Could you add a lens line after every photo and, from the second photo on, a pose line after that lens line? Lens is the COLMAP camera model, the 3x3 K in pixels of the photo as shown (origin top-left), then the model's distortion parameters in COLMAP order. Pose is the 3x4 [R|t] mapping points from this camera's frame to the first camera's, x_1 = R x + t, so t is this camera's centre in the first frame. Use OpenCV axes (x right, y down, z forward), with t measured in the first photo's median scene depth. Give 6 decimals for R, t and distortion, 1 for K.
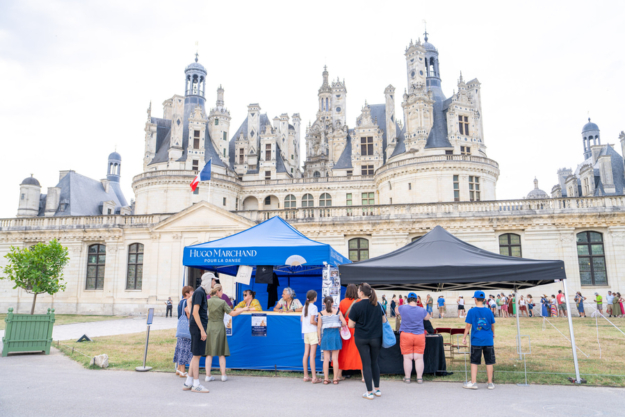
lens RADIAL K [[511.8, 0, 312.7], [0, 511.8, 200.4], [0, 0, 1]] dist [-0.054752, 0.002477]
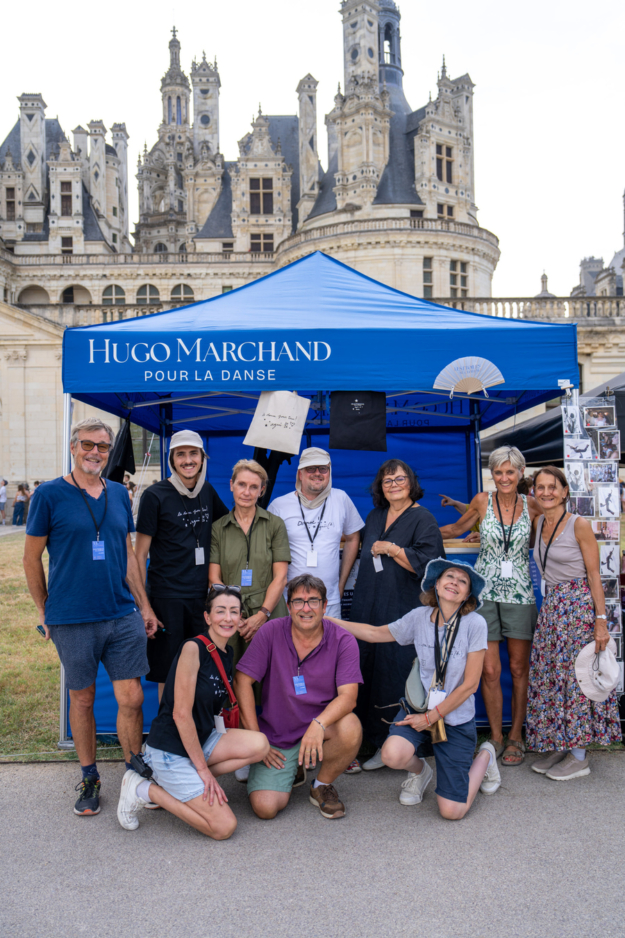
lens RADIAL K [[879.7, 0, 312.5], [0, 879.7, 469.0], [0, 0, 1]] dist [0.010477, 0.010490]
pose [[0.978730, -0.009354, 0.204938, -0.031662], [-0.027000, 0.984398, 0.173874, 0.011415], [-0.203367, -0.175709, 0.963207, 0.068391]]
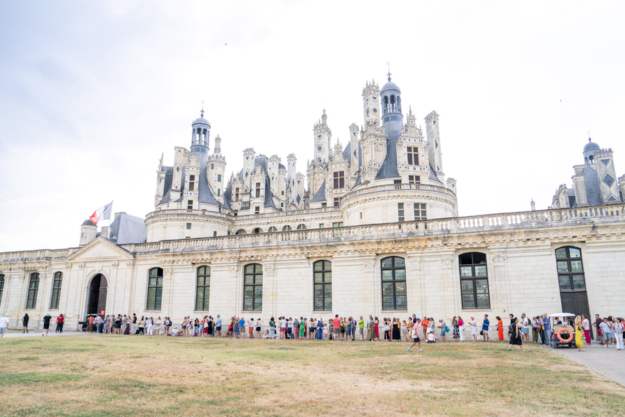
lens RADIAL K [[464.4, 0, 333.0], [0, 464.4, 208.3], [0, 0, 1]] dist [-0.077411, 0.002953]
pose [[0.977393, -0.043650, -0.206875, 0.306750], [0.034455, 0.998260, -0.047847, 0.001939], [0.208603, 0.039637, 0.977197, 0.023903]]
